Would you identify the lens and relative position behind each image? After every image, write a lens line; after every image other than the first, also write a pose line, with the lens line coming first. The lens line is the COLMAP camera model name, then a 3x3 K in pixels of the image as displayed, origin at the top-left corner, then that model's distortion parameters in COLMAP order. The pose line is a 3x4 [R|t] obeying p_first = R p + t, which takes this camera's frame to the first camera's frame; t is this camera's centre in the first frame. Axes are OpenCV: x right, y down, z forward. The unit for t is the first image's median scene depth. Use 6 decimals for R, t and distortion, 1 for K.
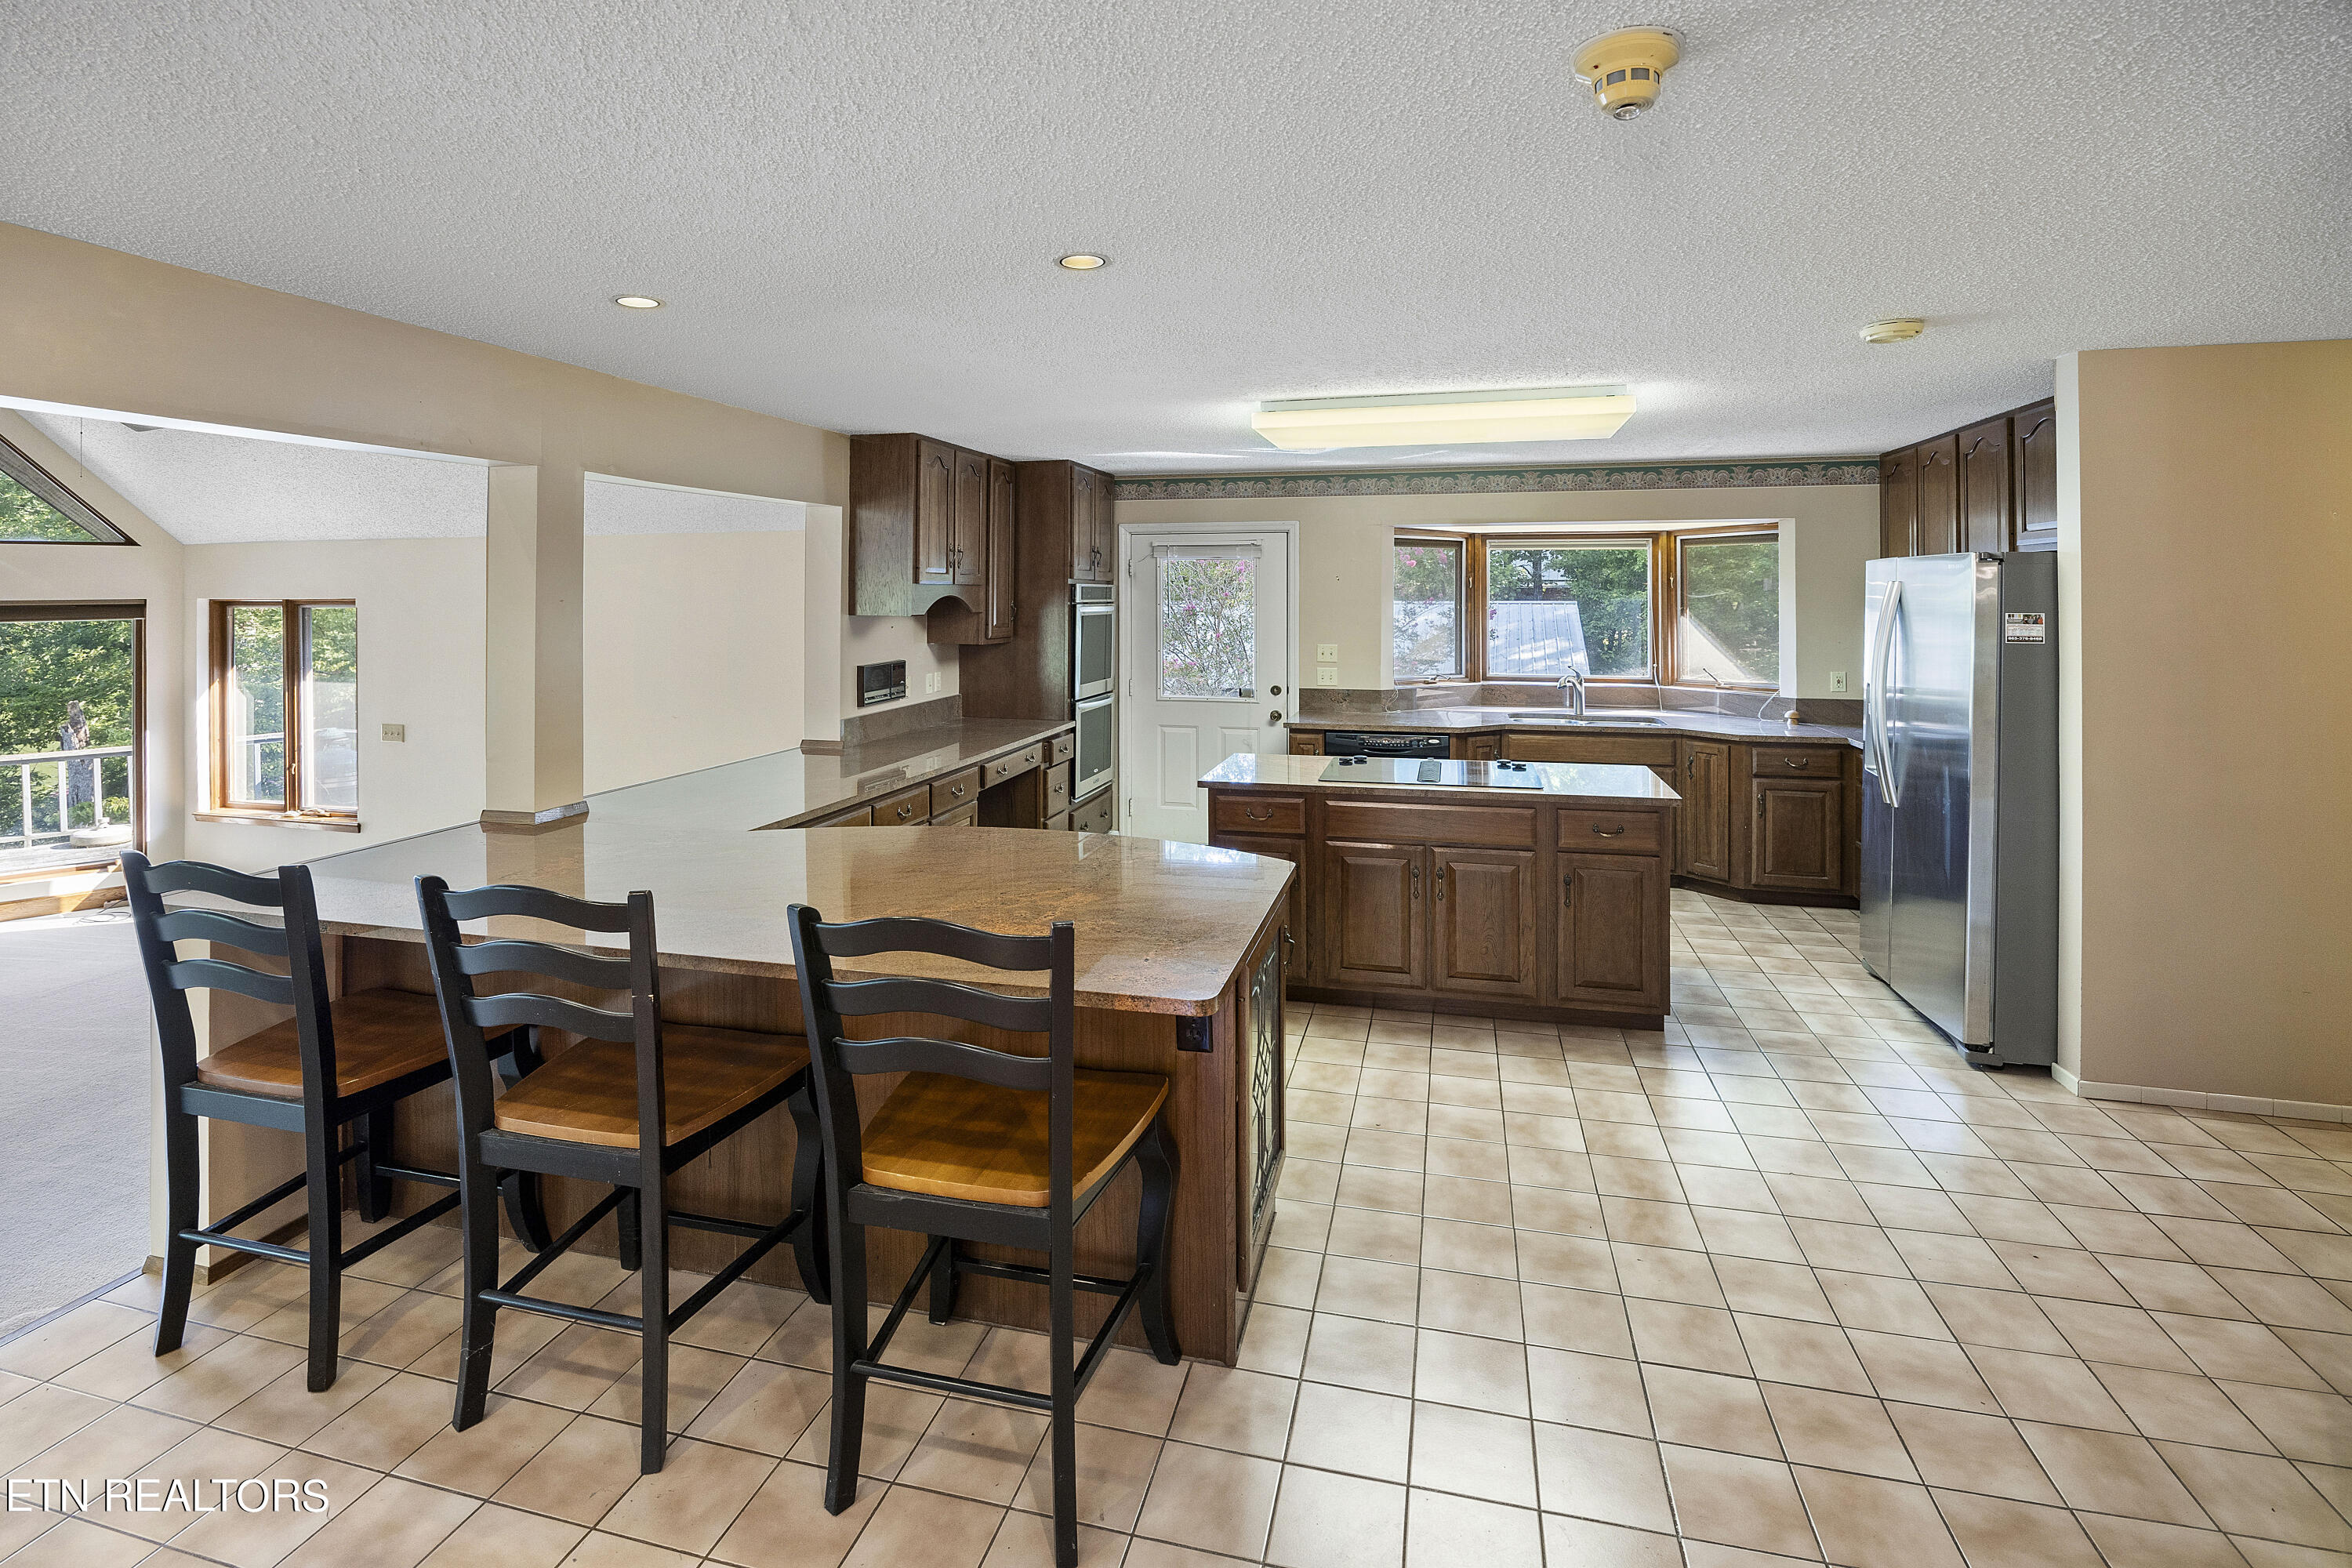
lens RADIAL K [[954.2, 0, 1180.9], [0, 954.2, 579.1], [0, 0, 1]] dist [0.002709, 0.001049]
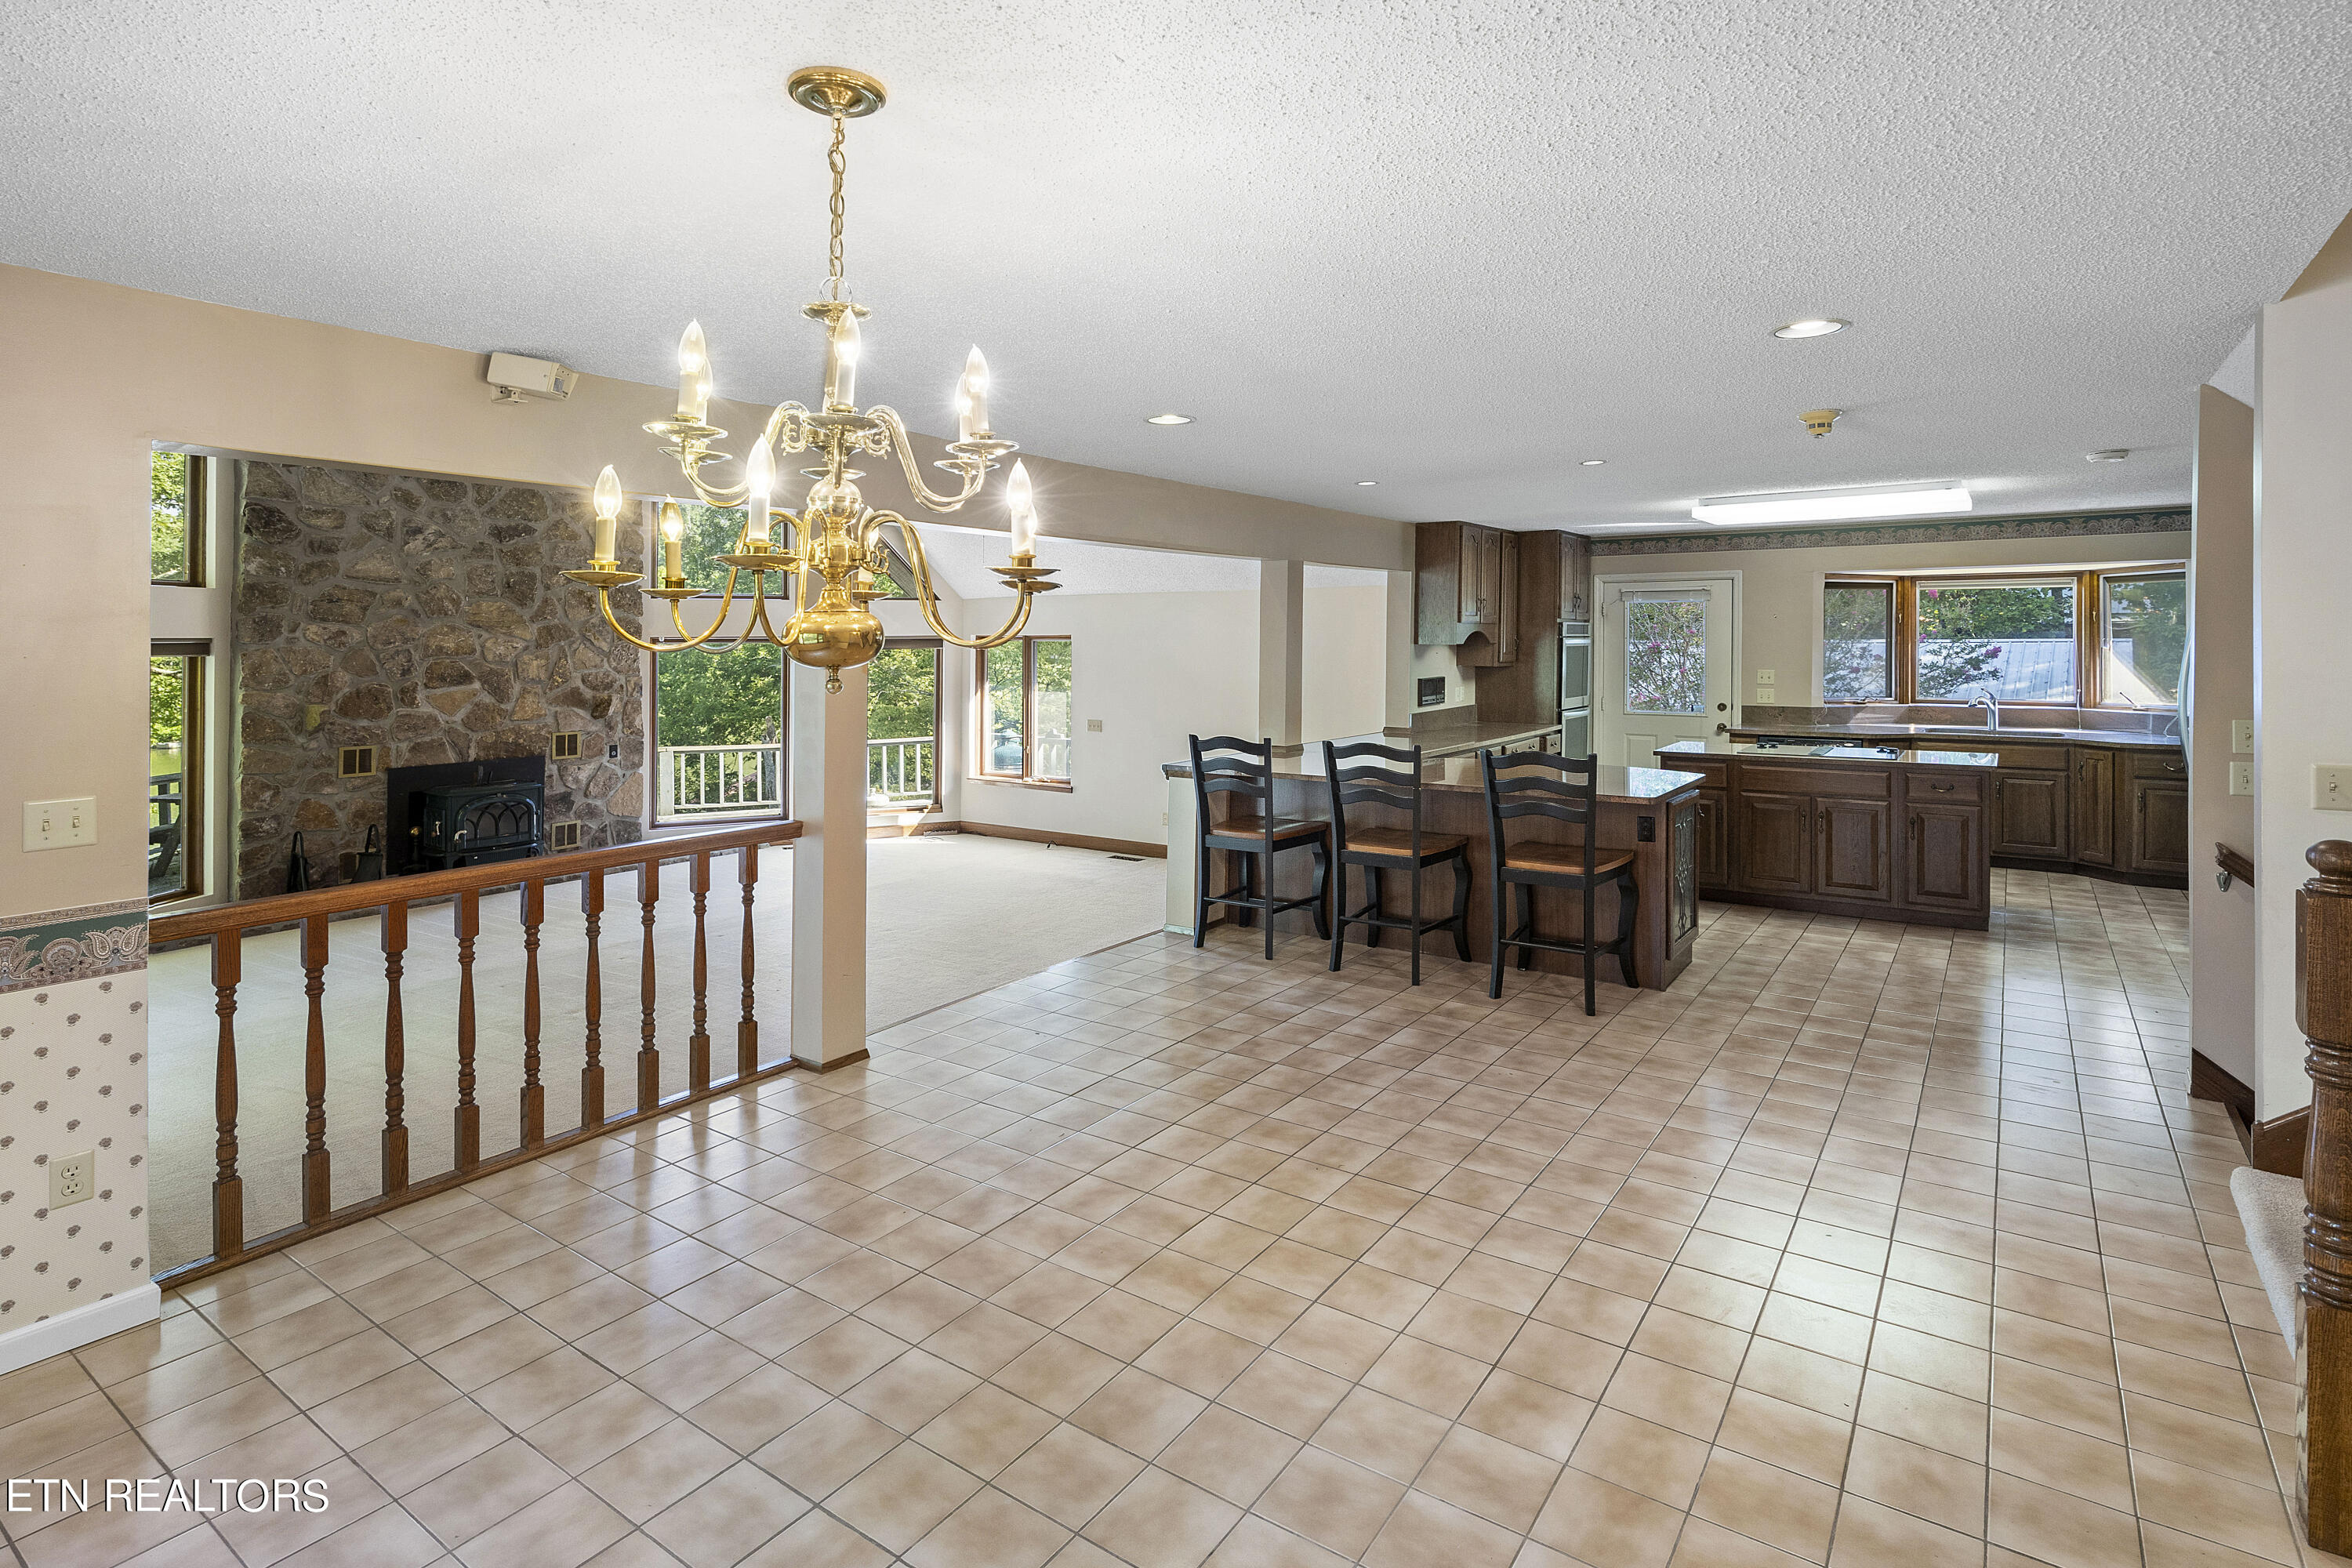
lens RADIAL K [[1091.5, 0, 1375.3], [0, 1091.5, 590.2], [0, 0, 1]] dist [-0.028499, -0.000959]
pose [[0.970320, -0.013471, -0.241447, 0.006165], [0.007651, 0.999658, -0.025023, -0.003433], [0.241702, 0.022433, 0.970091, -0.557680]]
